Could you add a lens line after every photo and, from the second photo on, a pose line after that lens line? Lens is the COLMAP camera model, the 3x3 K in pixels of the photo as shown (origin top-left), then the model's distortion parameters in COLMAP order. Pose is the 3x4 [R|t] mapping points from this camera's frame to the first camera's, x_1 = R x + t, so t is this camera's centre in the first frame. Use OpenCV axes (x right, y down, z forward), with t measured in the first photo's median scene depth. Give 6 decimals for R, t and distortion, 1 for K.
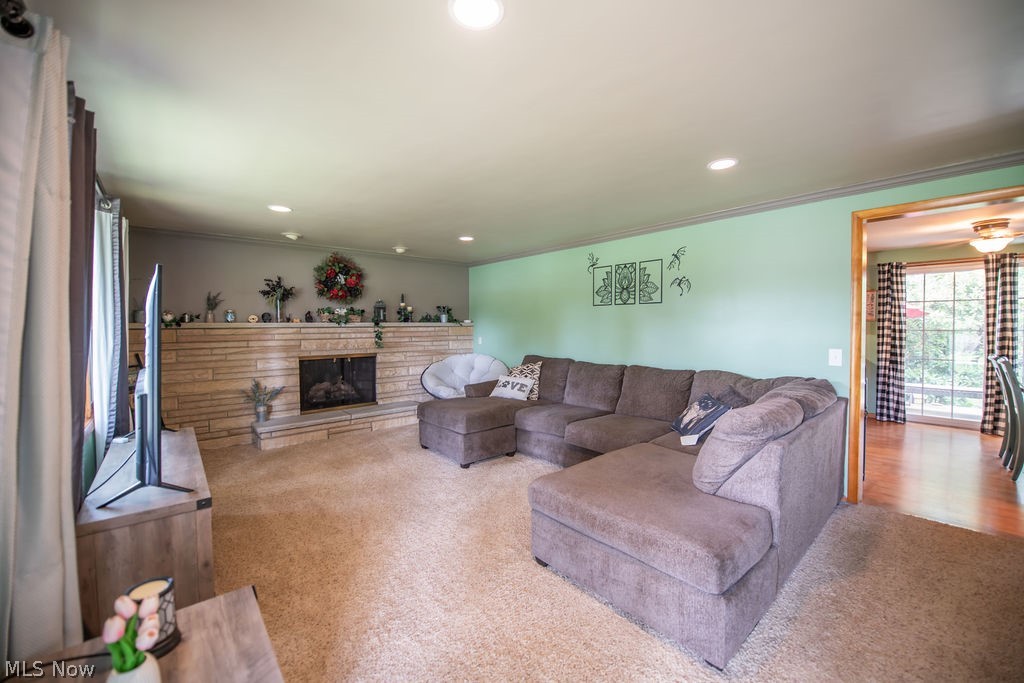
lens RADIAL K [[405.6, 0, 515.0], [0, 405.6, 335.3], [0, 0, 1]] dist [-0.017927, -0.000264]
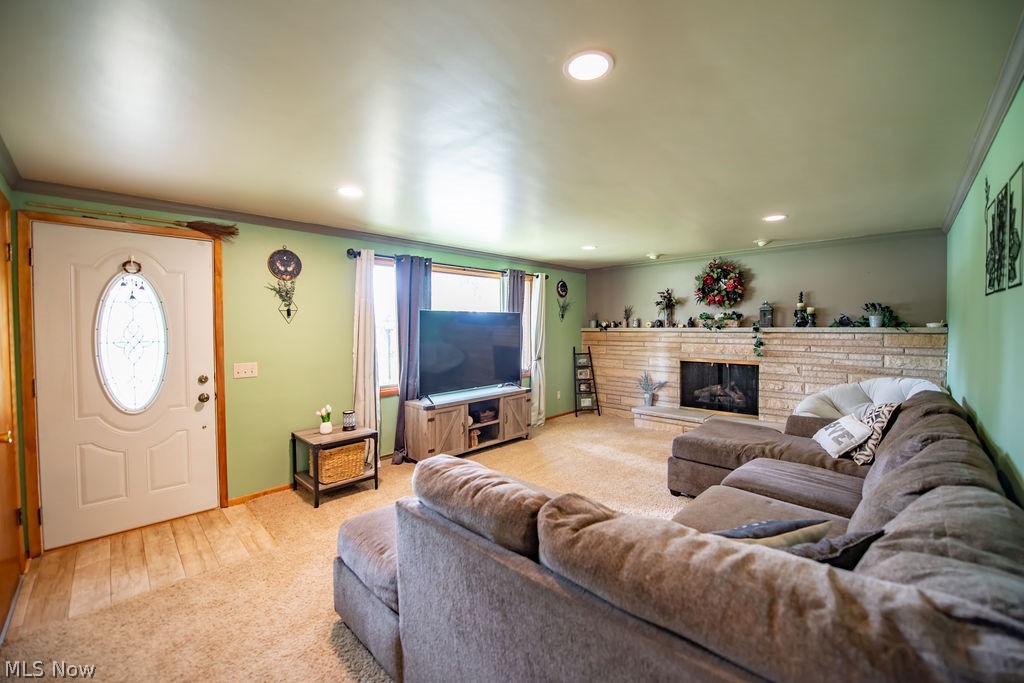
lens RADIAL K [[405.6, 0, 513.7], [0, 405.6, 336.0], [0, 0, 1]] dist [-0.017927, -0.000264]
pose [[0.082430, 0.029038, -0.996174, 0.591092], [-0.019513, 0.999431, 0.027519, -0.031530], [0.996406, 0.017170, 0.082950, 0.461263]]
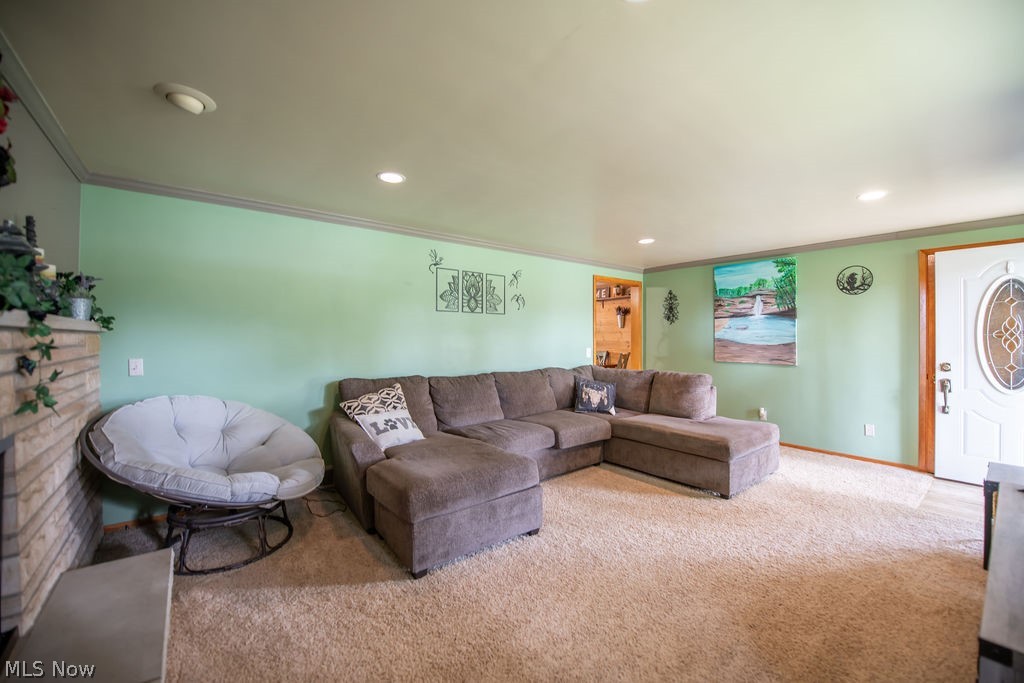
lens RADIAL K [[405.6, 0, 512.6], [0, 405.6, 335.7], [0, 0, 1]] dist [-0.017927, -0.000264]
pose [[0.048696, 0.001061, 0.998813, -0.678373], [0.016902, 0.999855, -0.001886, -0.015504], [-0.998671, 0.016974, 0.048671, 0.808488]]
